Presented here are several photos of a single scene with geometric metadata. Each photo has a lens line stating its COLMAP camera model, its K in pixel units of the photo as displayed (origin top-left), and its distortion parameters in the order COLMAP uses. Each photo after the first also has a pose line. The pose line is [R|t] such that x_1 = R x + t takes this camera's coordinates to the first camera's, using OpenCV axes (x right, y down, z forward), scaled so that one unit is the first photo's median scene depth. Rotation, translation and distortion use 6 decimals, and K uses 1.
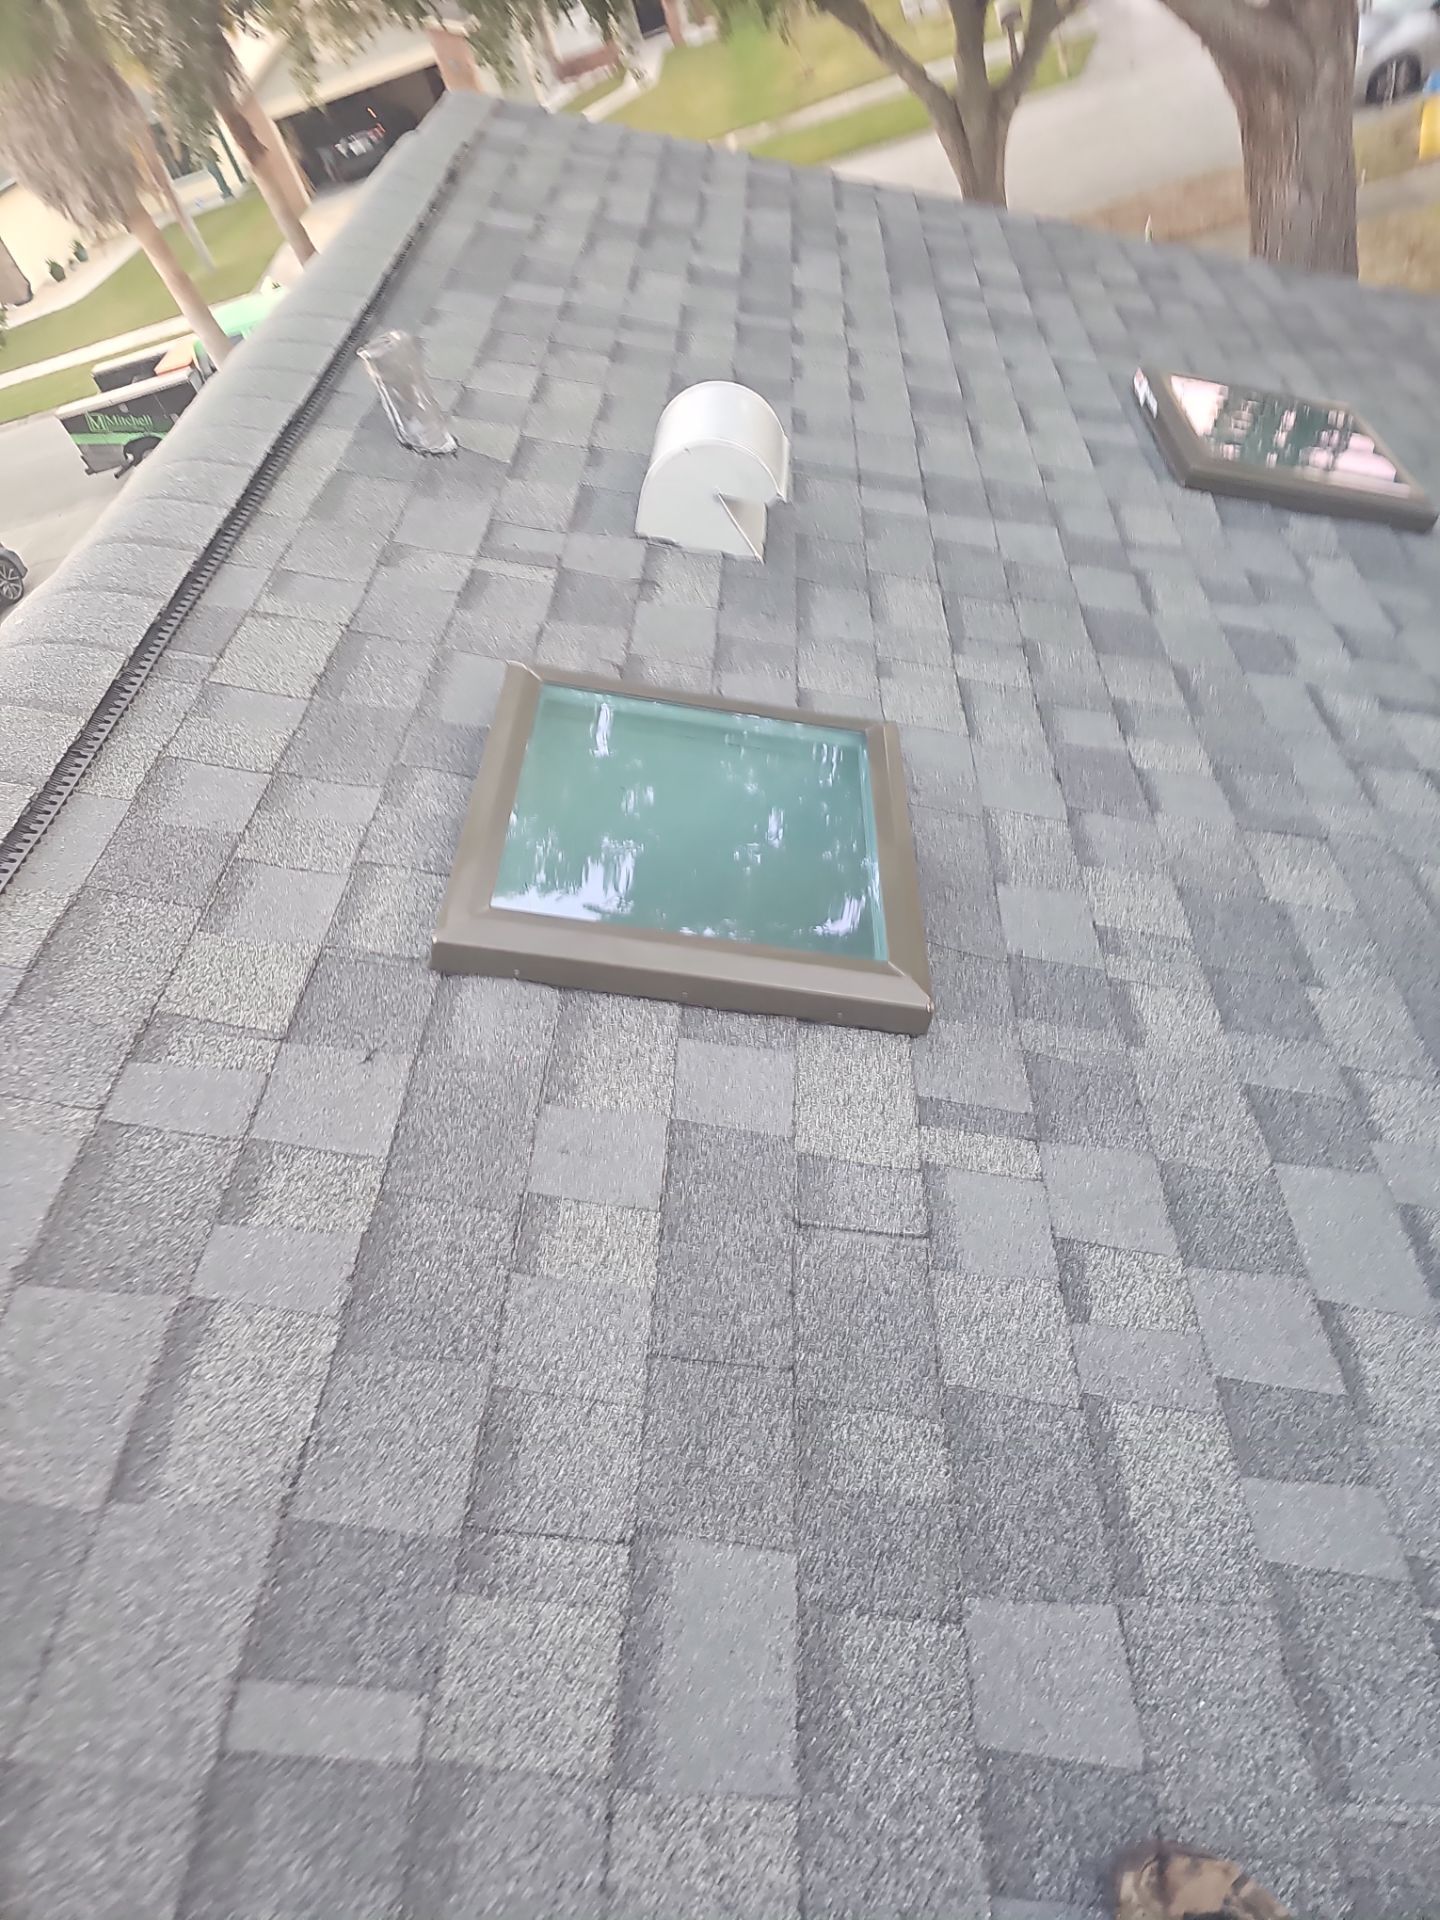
lens RADIAL K [[1251.6, 0, 682.3], [0, 1251.6, 951.4], [0, 0, 1]] dist [0.050889, -0.041960]
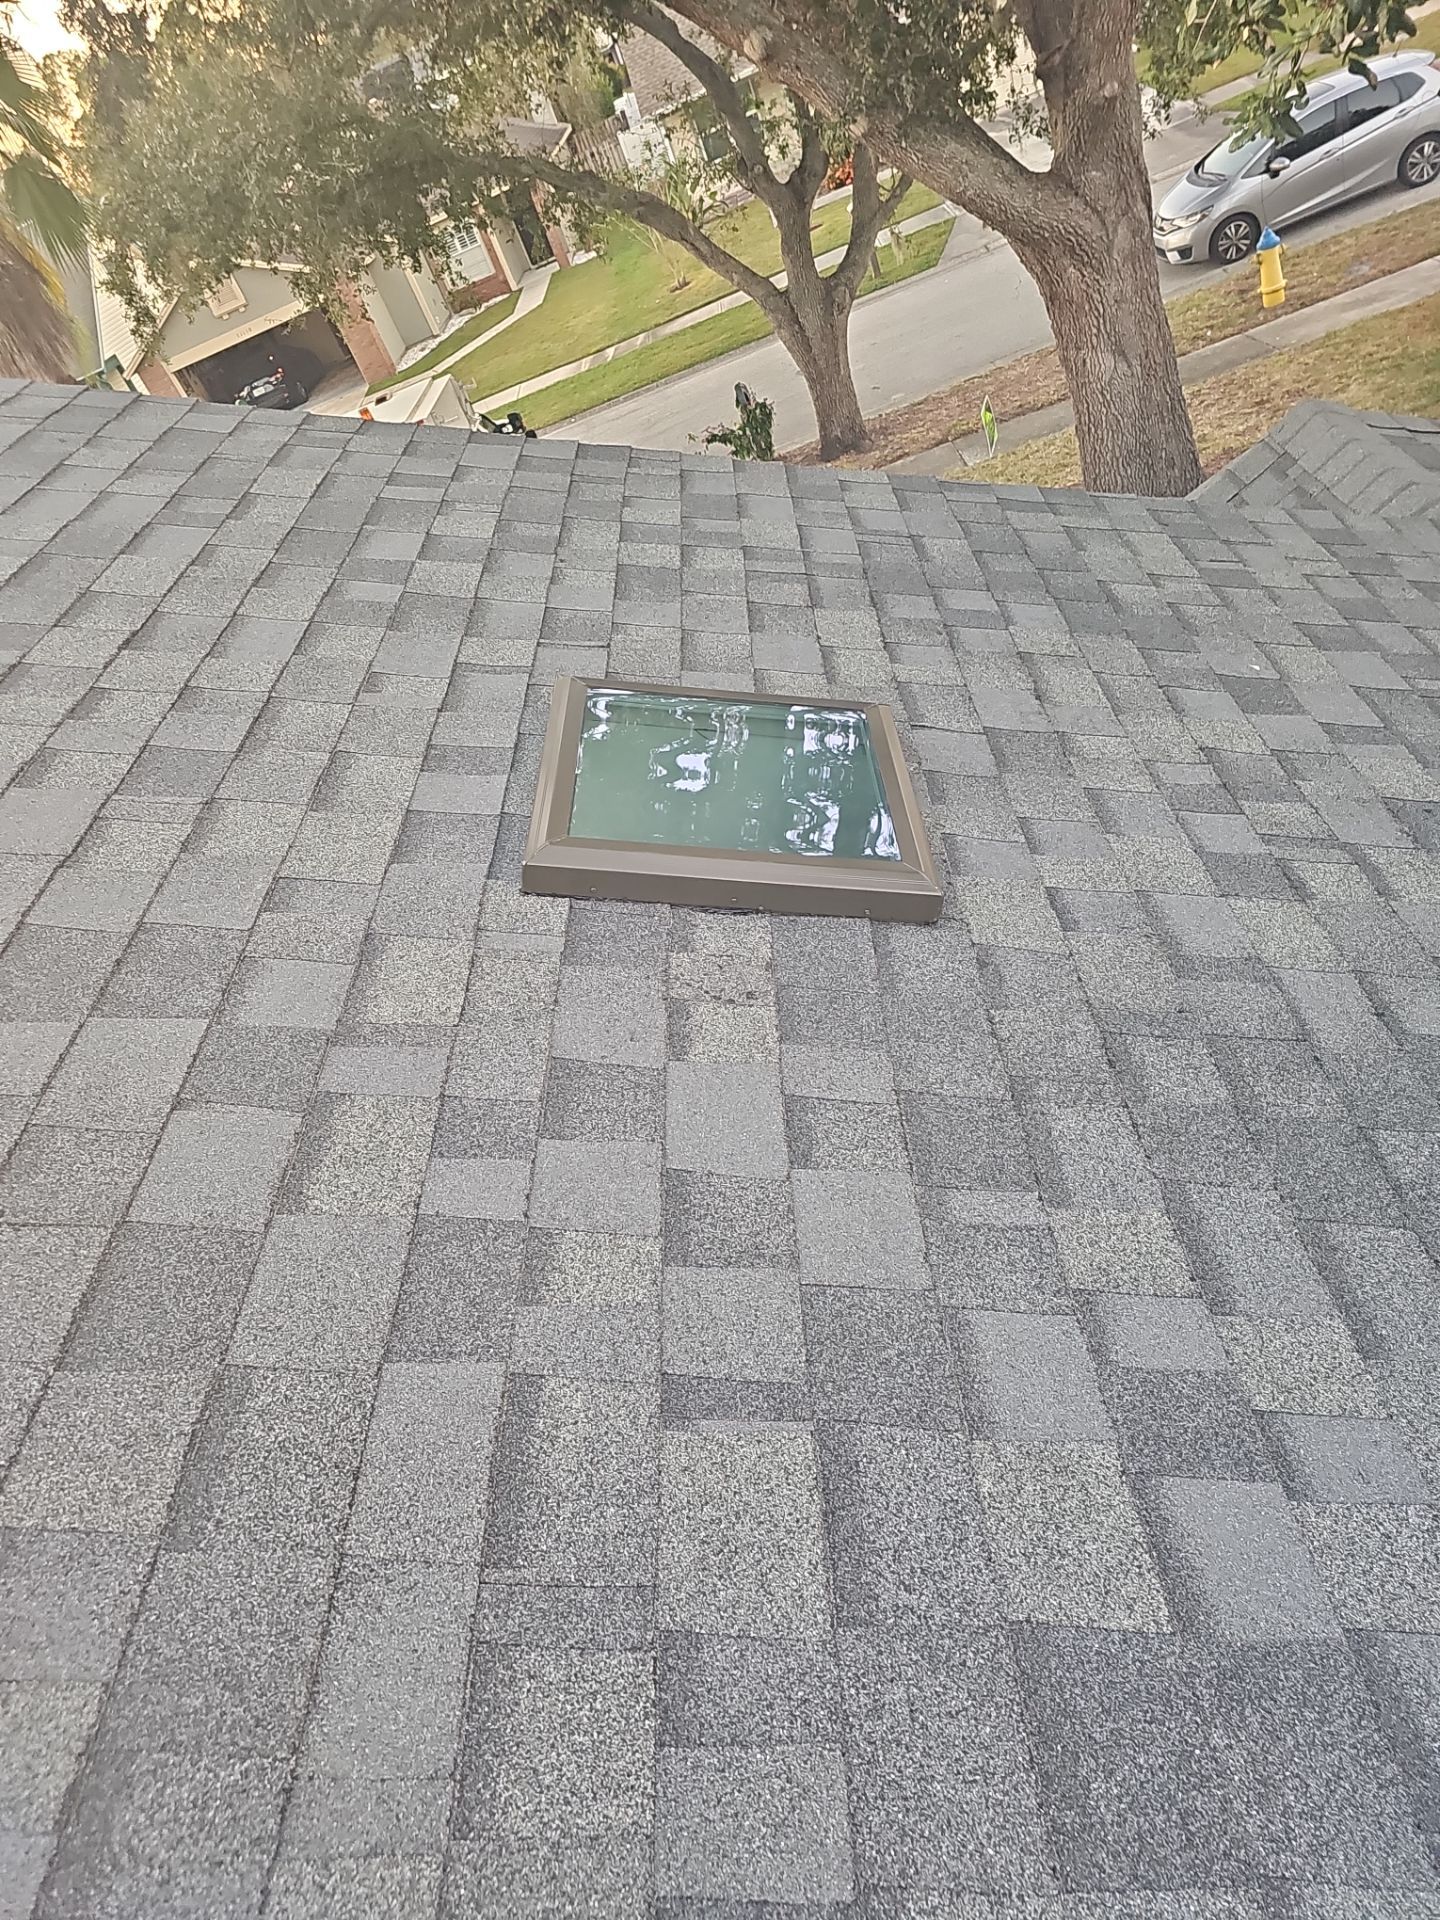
lens RADIAL K [[1256.4, 0, 715.0], [0, 1256.4, 978.8], [0, 0, 1]] dist [0.056940, -0.042271]
pose [[0.994701, -0.100468, 0.021828, 0.083320], [0.102241, 0.988973, -0.107142, -0.043678], [-0.010823, 0.108806, 0.994004, 0.069933]]
